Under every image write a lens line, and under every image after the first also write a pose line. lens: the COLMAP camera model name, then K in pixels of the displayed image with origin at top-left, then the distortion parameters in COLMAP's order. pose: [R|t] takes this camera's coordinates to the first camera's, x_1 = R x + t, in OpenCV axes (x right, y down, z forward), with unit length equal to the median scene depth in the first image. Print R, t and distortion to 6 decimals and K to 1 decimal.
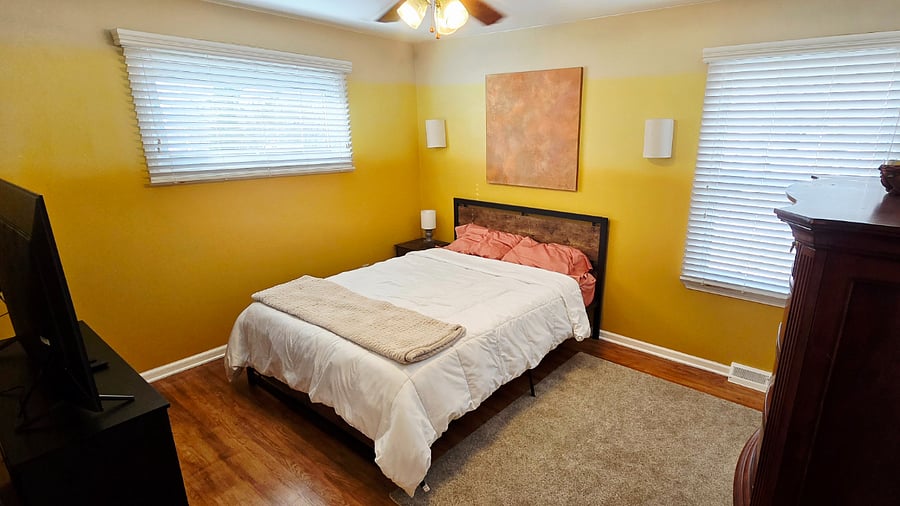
lens RADIAL K [[452.9, 0, 499.6], [0, 452.9, 254.8], [0, 0, 1]] dist [0.034607, 0.000036]
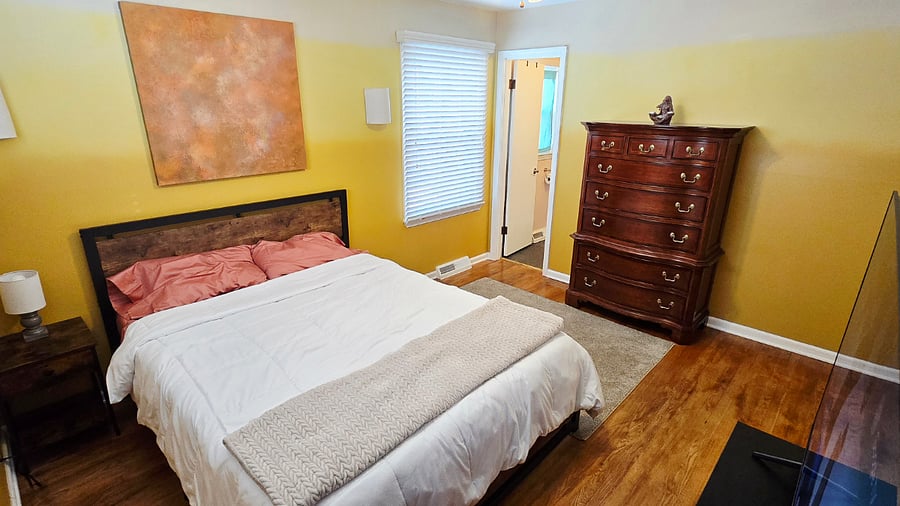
lens RADIAL K [[452.9, 0, 453.7], [0, 452.9, 255.1], [0, 0, 1]] dist [0.034607, 0.000036]
pose [[0.114996, -0.333673, 0.935649, -0.662216], [0.268605, 0.917255, 0.294100, -0.165531], [-0.956362, 0.217499, 0.195107, 0.573769]]
